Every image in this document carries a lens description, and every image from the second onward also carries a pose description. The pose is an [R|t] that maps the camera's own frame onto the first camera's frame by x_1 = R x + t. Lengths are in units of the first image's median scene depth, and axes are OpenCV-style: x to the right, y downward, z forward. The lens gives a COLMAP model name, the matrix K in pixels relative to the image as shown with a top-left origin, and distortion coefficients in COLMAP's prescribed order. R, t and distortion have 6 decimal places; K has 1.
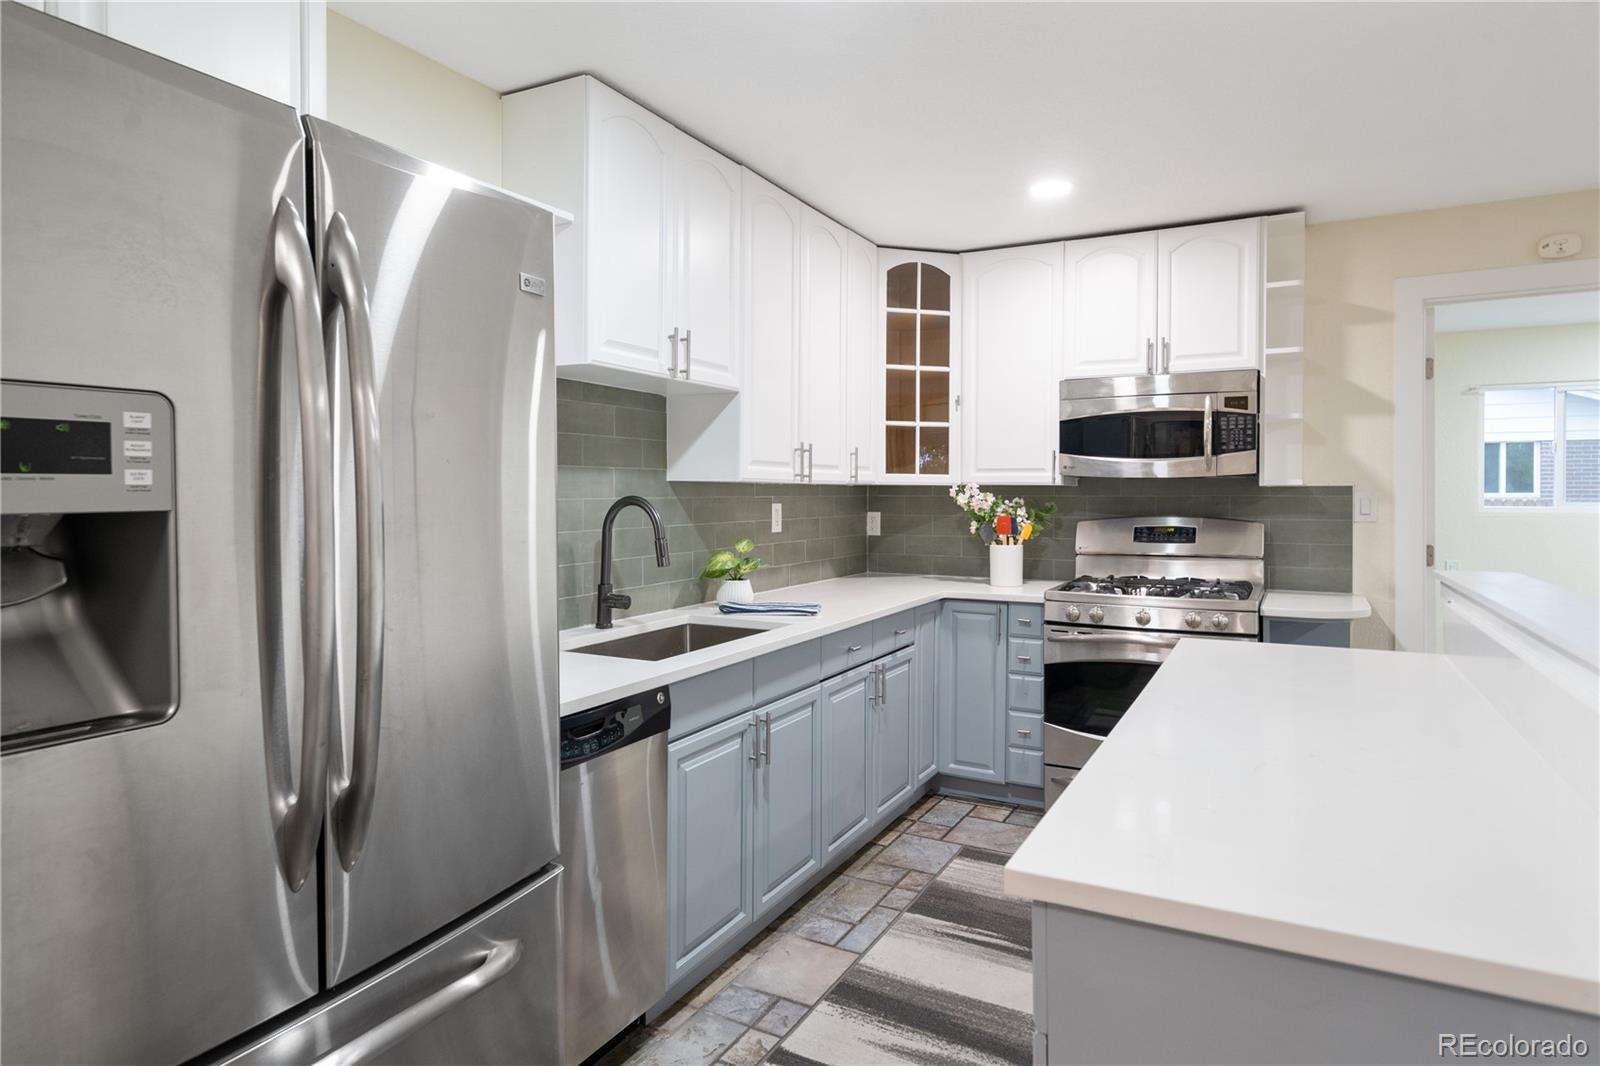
lens RADIAL K [[937.5, 0, 782.4], [0, 937.5, 502.0], [0, 0, 1]] dist [0.006115, 0.003207]
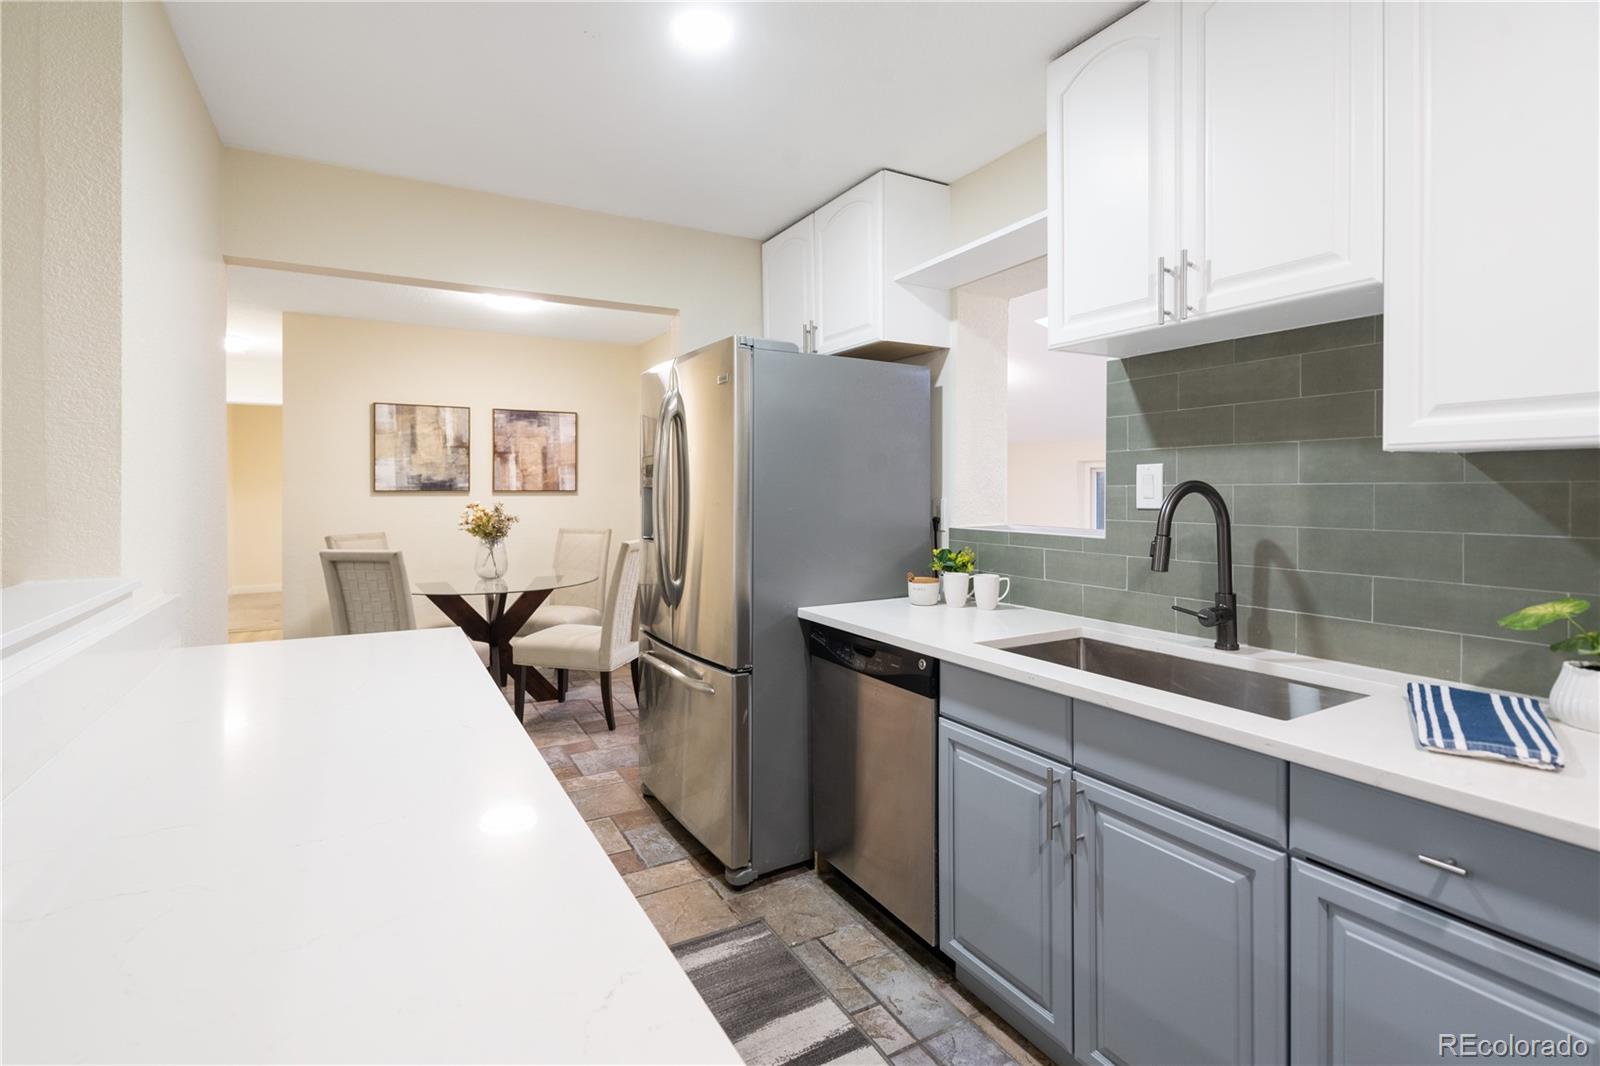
lens RADIAL K [[755.6, 0, 794.9], [0, 755.6, 487.5], [0, 0, 1]] dist [-0.008124, 0.002768]
pose [[-0.533190, 0.000025, -0.845995, 0.452878], [-0.006050, 0.999974, 0.003843, -0.000987], [0.845974, 0.007167, -0.533176, 0.870087]]
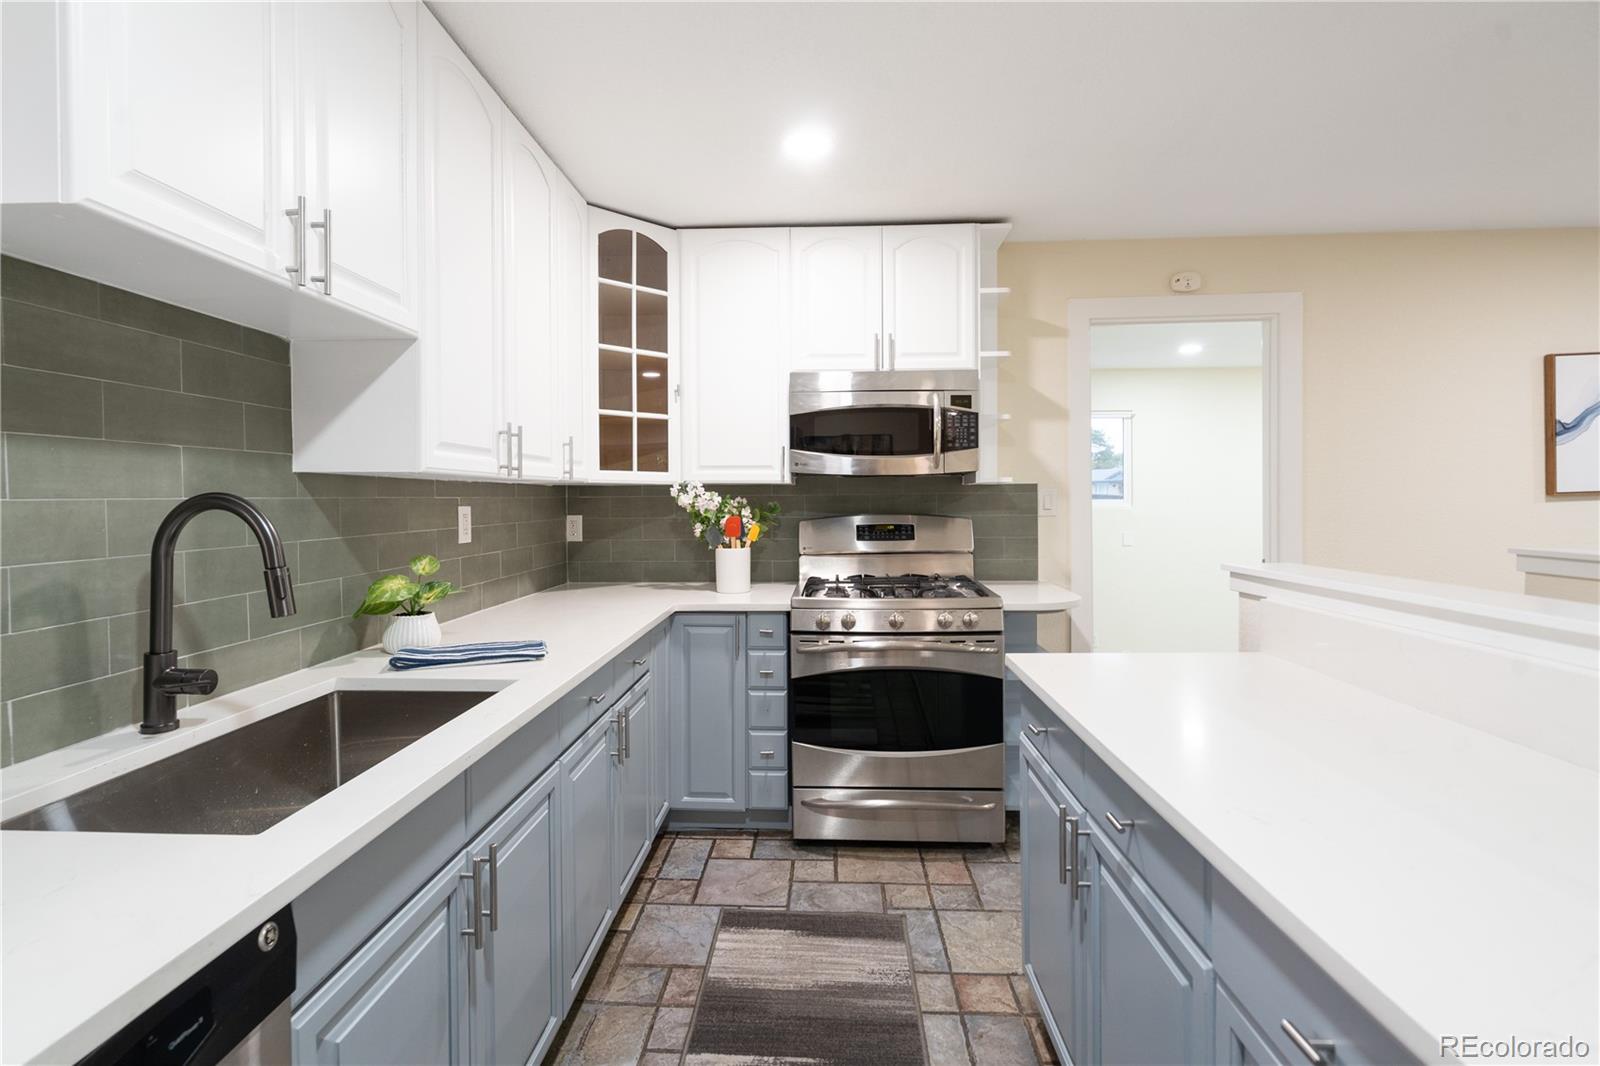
lens RADIAL K [[755.6, 0, 804.2], [0, 755.6, 511.6], [0, 0, 1]] dist [-0.008124, 0.002768]
pose [[0.896560, -0.015543, 0.442649, -0.035835], [0.012574, 0.999874, 0.009642, 0.004003], [-0.442743, -0.003079, 0.896643, 0.362627]]
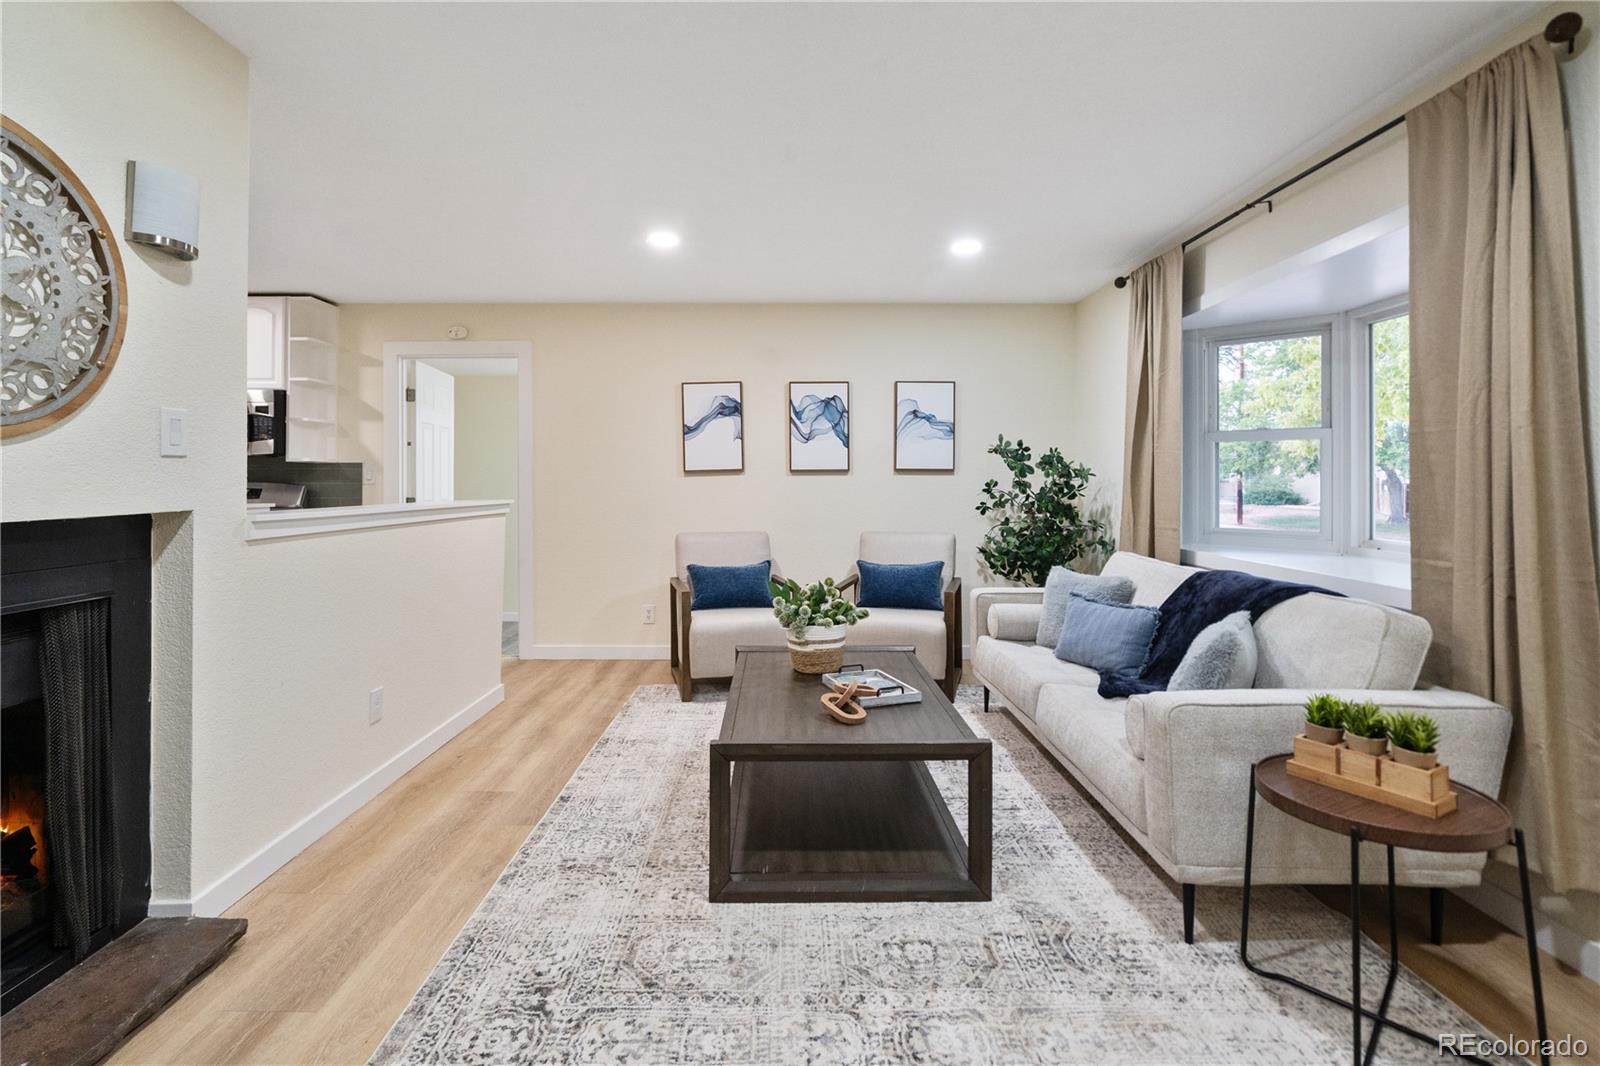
lens RADIAL K [[755.6, 0, 786.6], [0, 755.6, 472.3], [0, 0, 1]] dist [-0.008124, 0.002768]
pose [[0.874641, 0.002598, 0.484763, 0.686152], [0.005028, 0.999883, -0.014430, 0.025251], [-0.484744, 0.015058, 0.874526, -0.592006]]
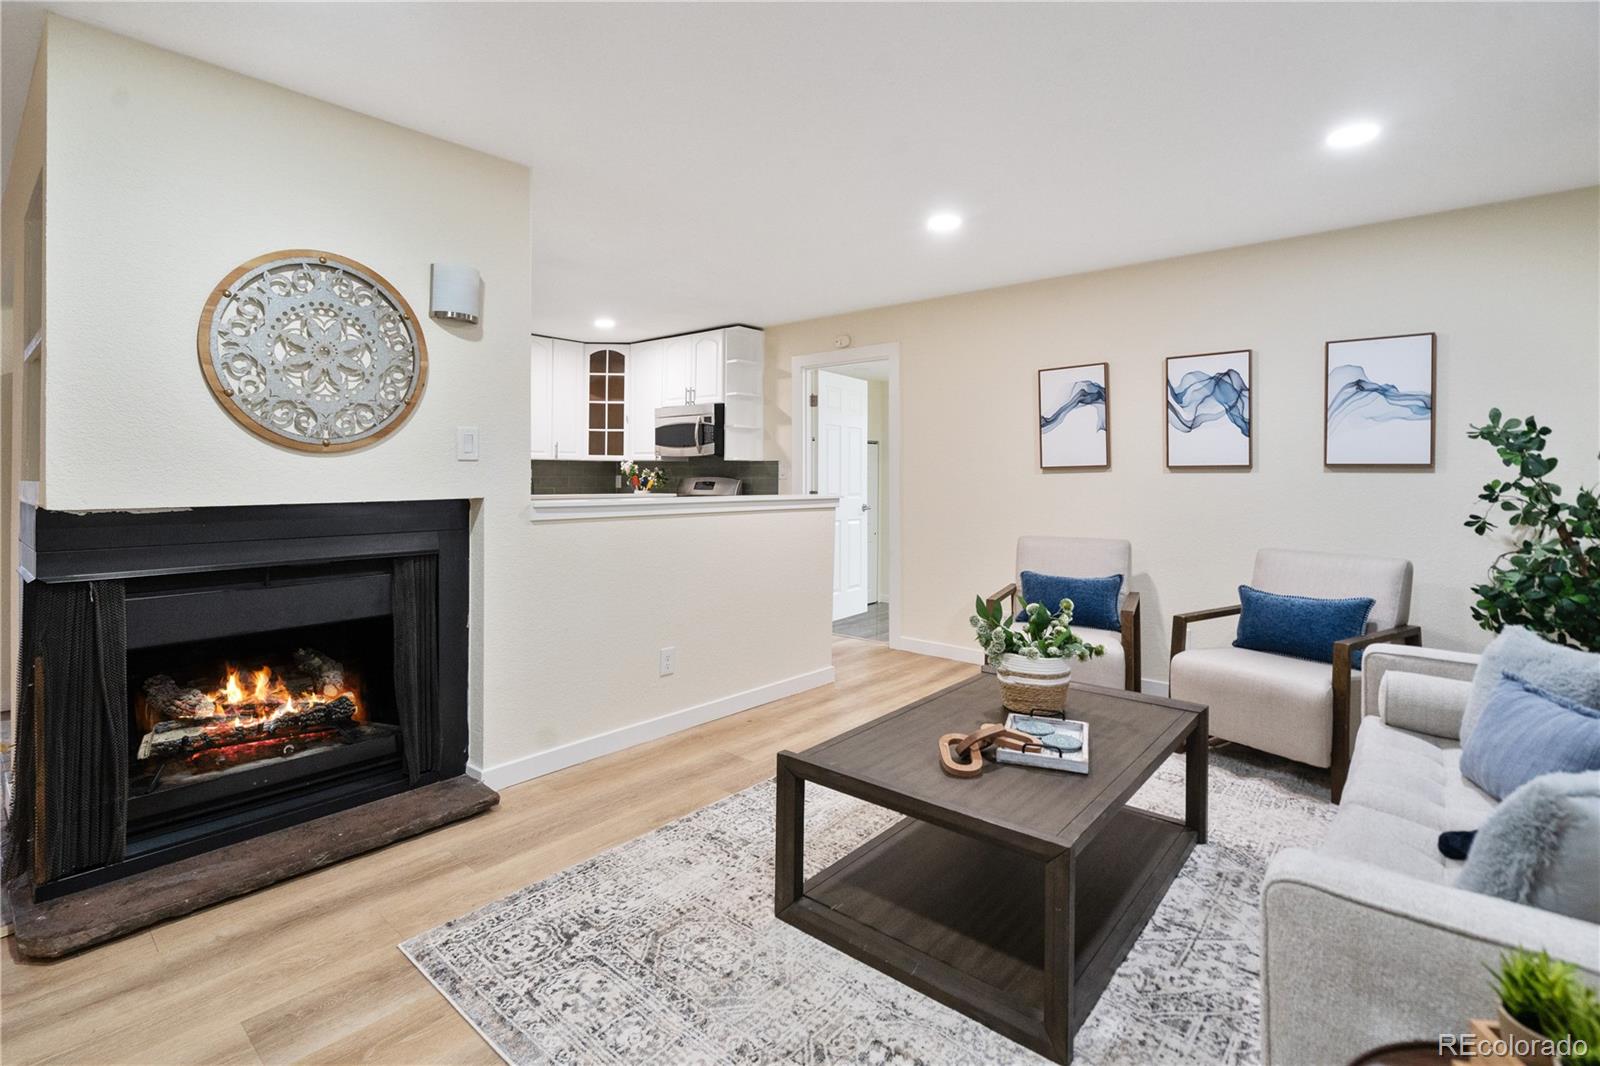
lens RADIAL K [[755.6, 0, 785.3], [0, 755.6, 466.4], [0, 0, 1]] dist [-0.008124, 0.002768]
pose [[0.976543, 0.000465, -0.215322, 1.070947], [-0.003822, 0.999878, -0.015176, 0.020639], [0.215289, 0.015643, 0.976425, -0.603618]]
